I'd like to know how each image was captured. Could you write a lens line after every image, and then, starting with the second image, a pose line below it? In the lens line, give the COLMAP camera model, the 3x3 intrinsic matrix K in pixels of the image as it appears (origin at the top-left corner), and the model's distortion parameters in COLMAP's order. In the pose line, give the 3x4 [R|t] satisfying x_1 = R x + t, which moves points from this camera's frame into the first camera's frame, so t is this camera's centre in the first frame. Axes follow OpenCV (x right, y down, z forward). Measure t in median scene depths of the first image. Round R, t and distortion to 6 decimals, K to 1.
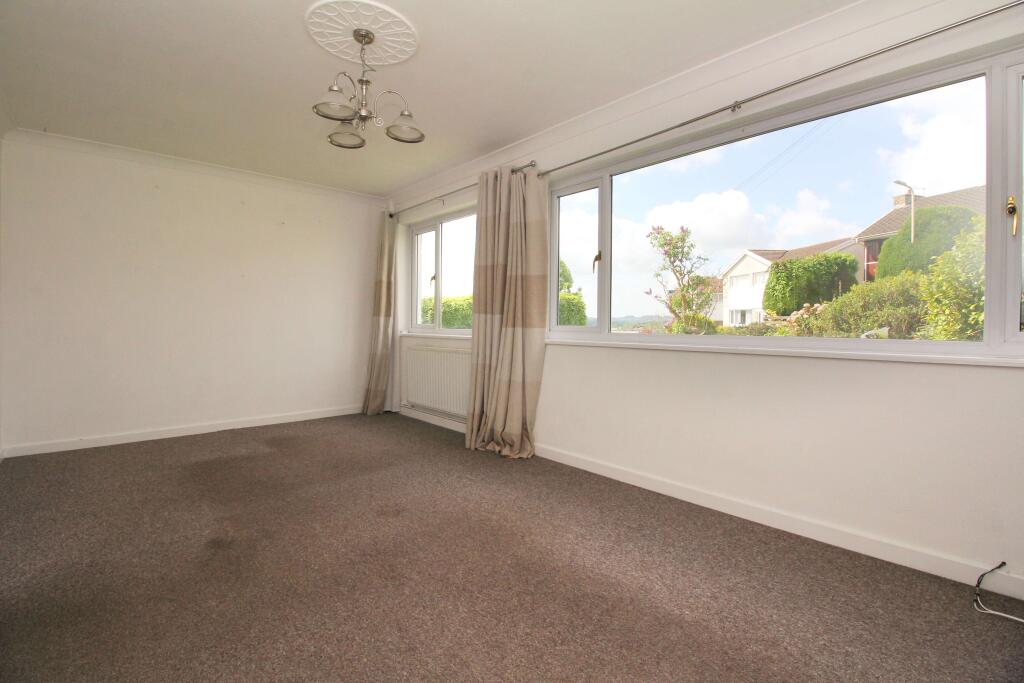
lens RADIAL K [[472.6, 0, 509.5], [0, 472.6, 328.9], [0, 0, 1]] dist [0.029883, -0.000046]
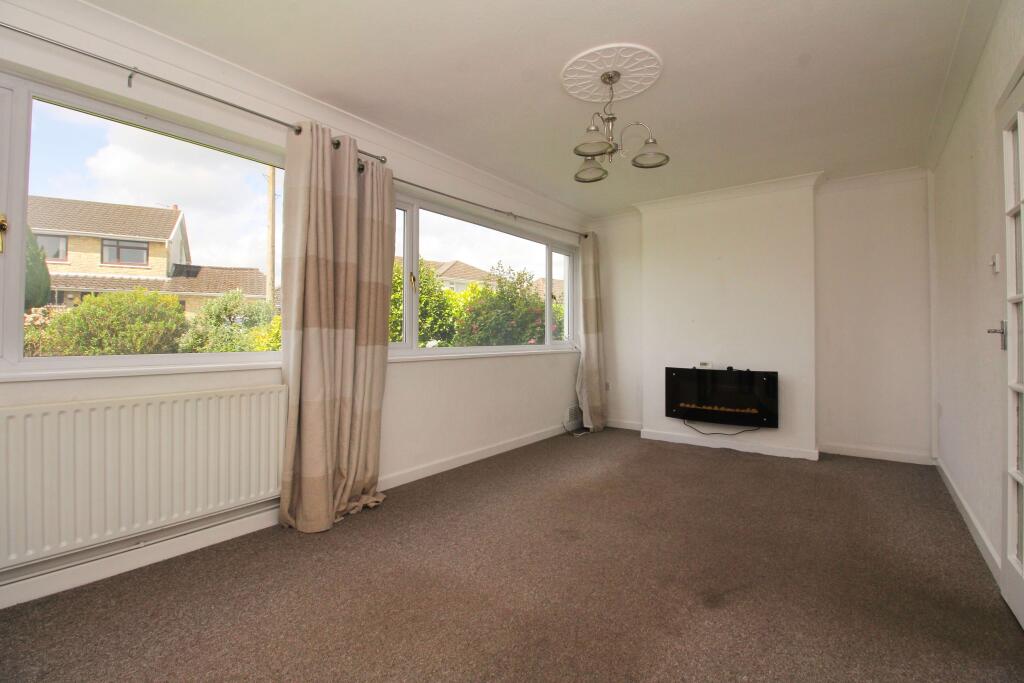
lens RADIAL K [[472.6, 0, 509.5], [0, 472.6, 328.9], [0, 0, 1]] dist [0.029883, -0.000046]
pose [[-0.195907, 0.009930, 0.980572, -0.913600], [0.014351, 0.999871, -0.007258, -0.024497], [-0.980518, 0.012650, -0.196024, 1.003160]]
